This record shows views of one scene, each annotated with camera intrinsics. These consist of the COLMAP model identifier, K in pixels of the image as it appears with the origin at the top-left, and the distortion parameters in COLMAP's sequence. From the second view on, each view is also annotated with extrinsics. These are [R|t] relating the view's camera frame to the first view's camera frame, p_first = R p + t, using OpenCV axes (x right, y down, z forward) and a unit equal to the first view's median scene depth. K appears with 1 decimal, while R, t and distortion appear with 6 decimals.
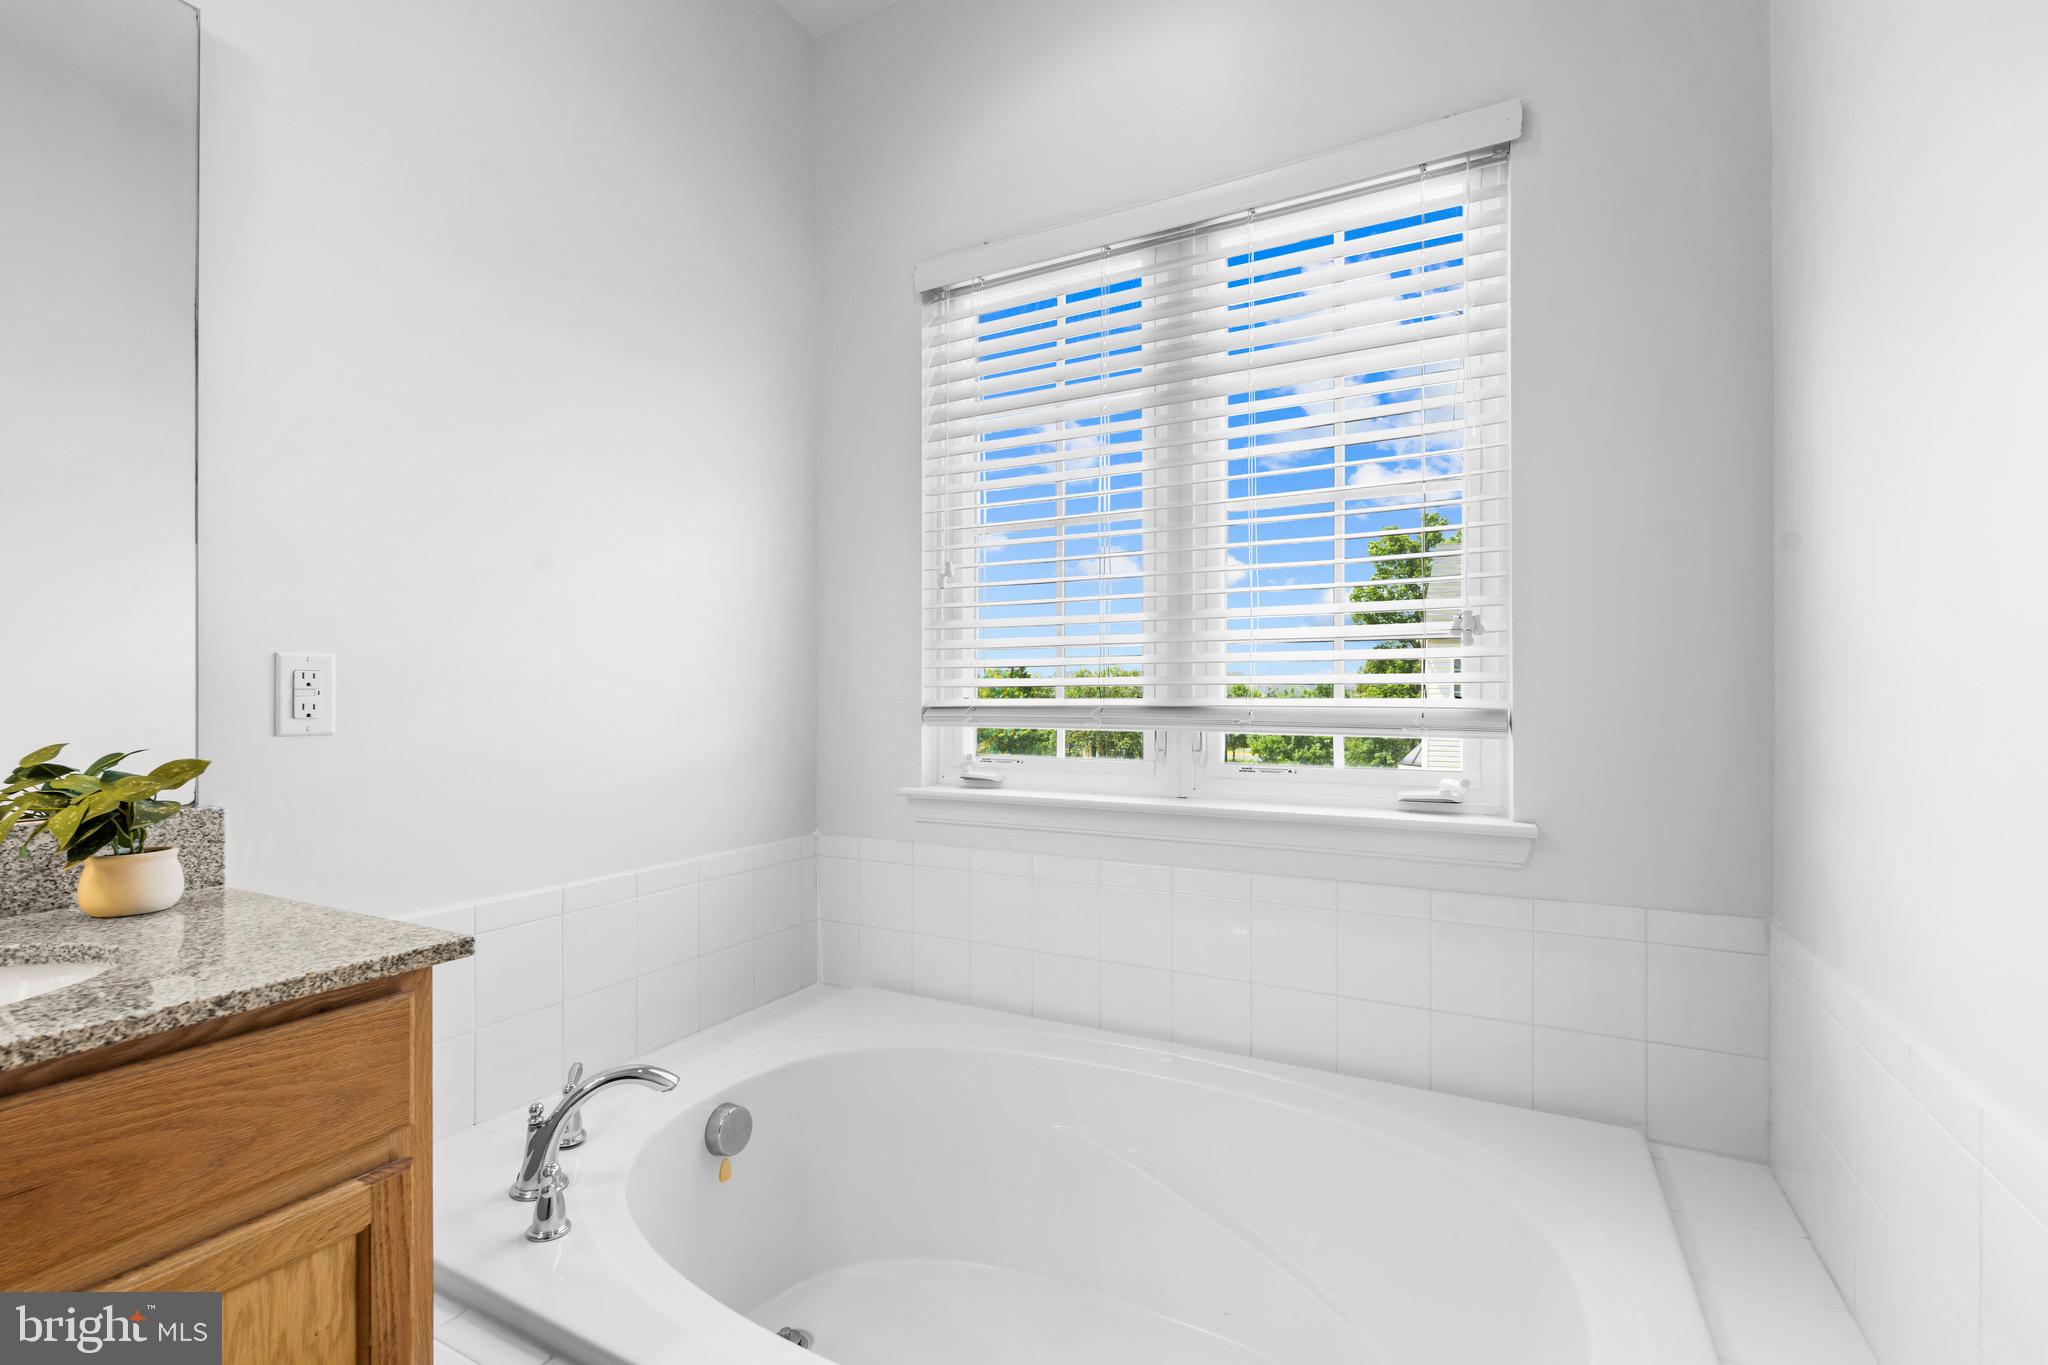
lens RADIAL K [[906.4, 0, 1025.3], [0, 906.4, 698.3], [0, 0, 1]] dist [-0.003629, 0.000365]
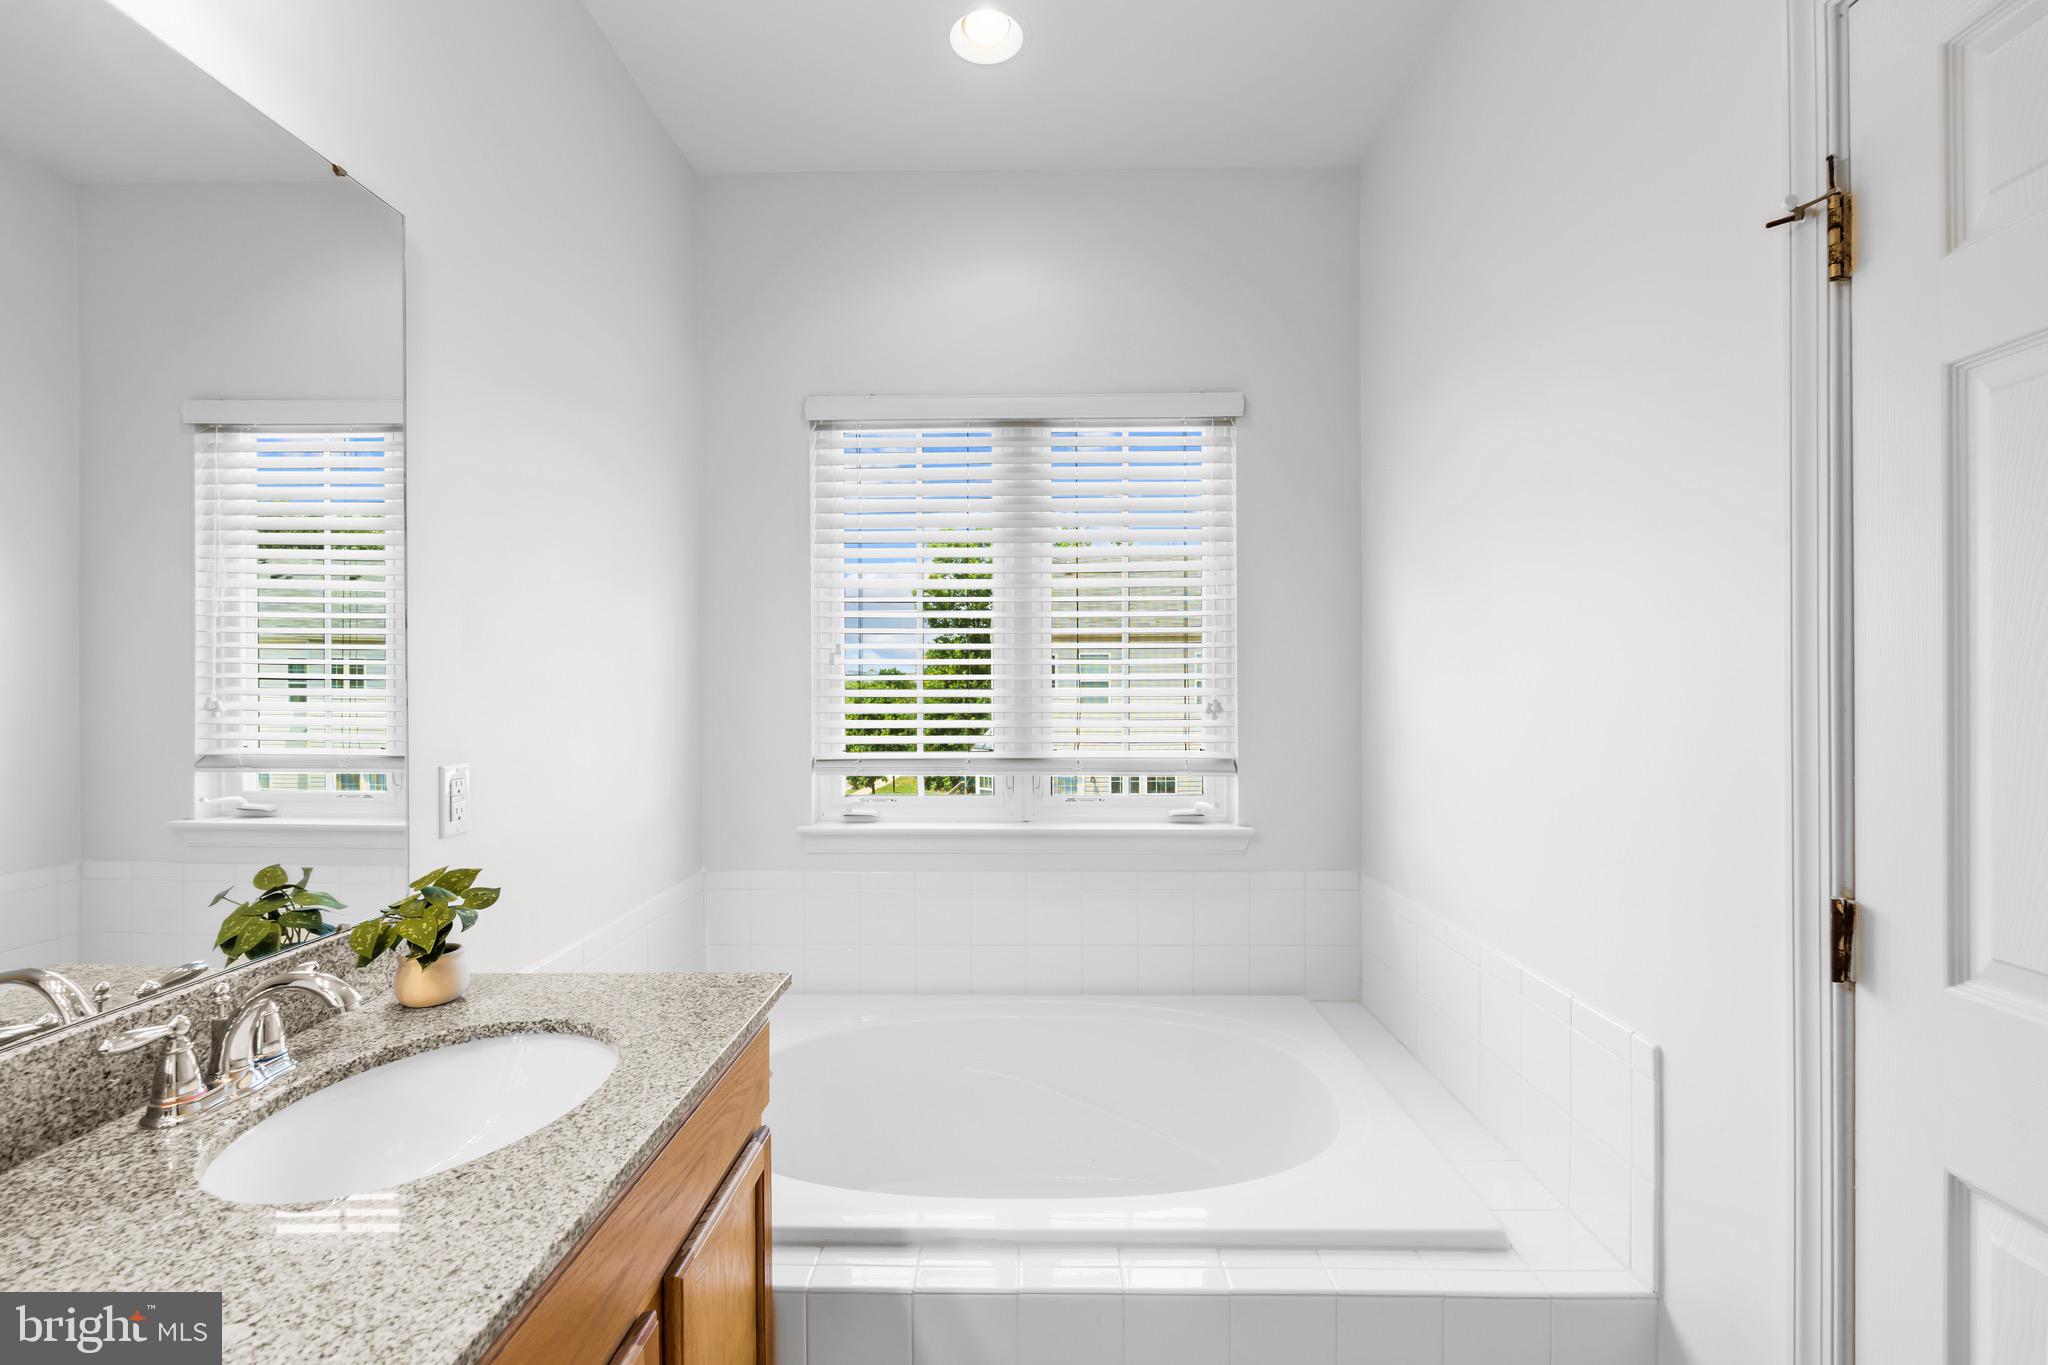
lens RADIAL K [[906.4, 0, 1027.8], [0, 906.4, 692.2], [0, 0, 1]] dist [-0.003629, 0.000365]
pose [[0.884583, -0.005055, 0.466356, -0.793227], [0.001119, 0.999961, 0.008715, -0.172157], [-0.466382, -0.007187, 0.884554, -0.407118]]
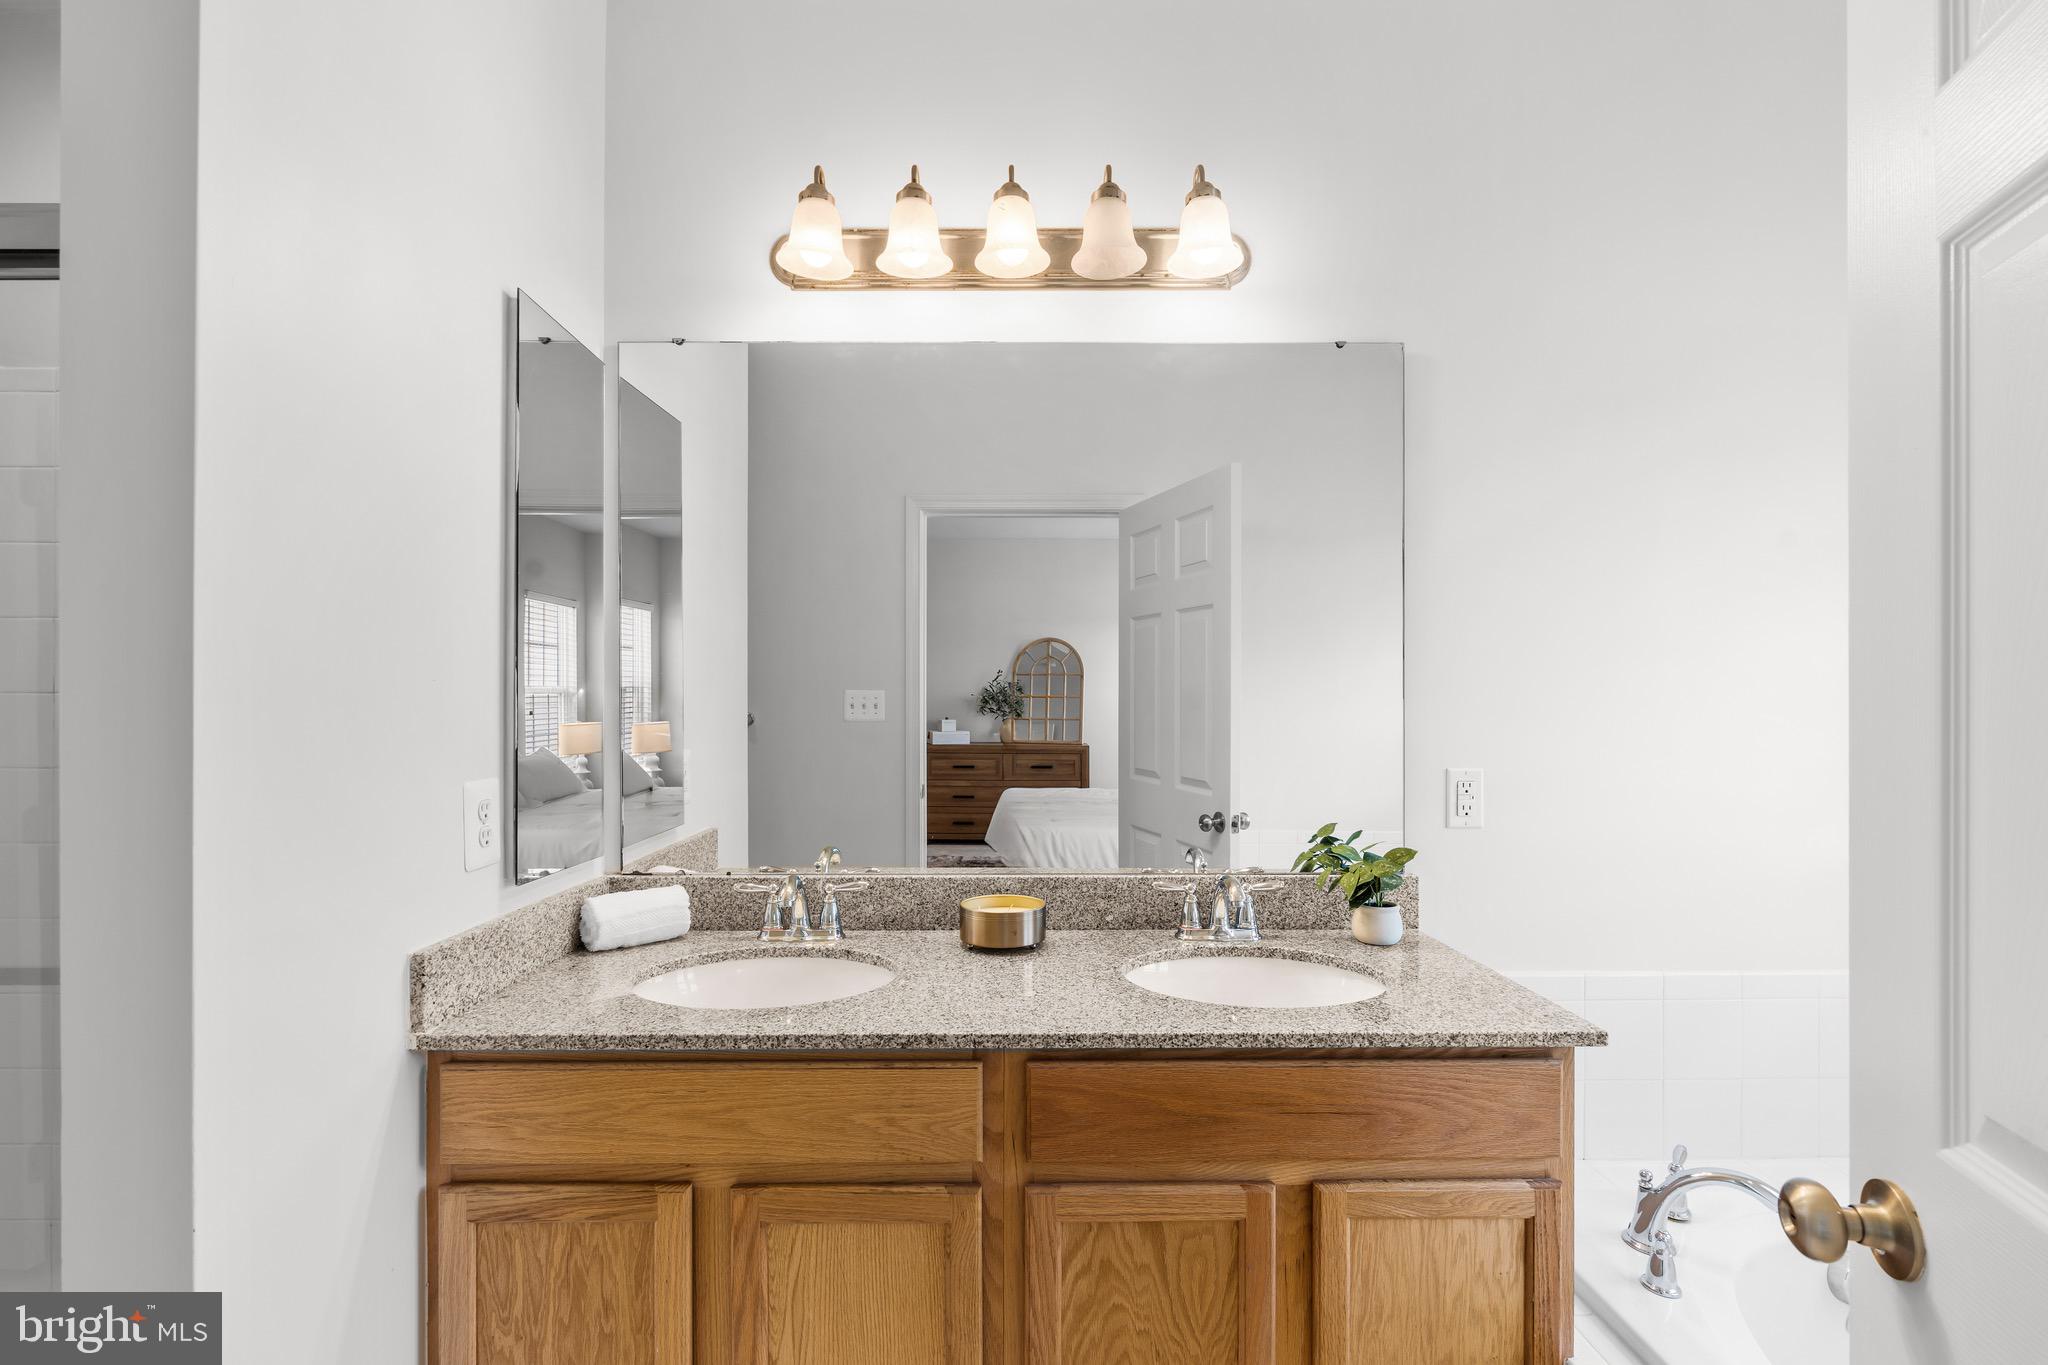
lens RADIAL K [[906.4, 0, 1020.2], [0, 906.4, 701.4], [0, 0, 1]] dist [-0.003629, 0.000365]
pose [[0.484602, 0.000100, -0.874735, 0.098620], [-0.002504, 0.999996, -0.001273, -0.171887], [0.874731, 0.002807, 0.484600, -0.305248]]
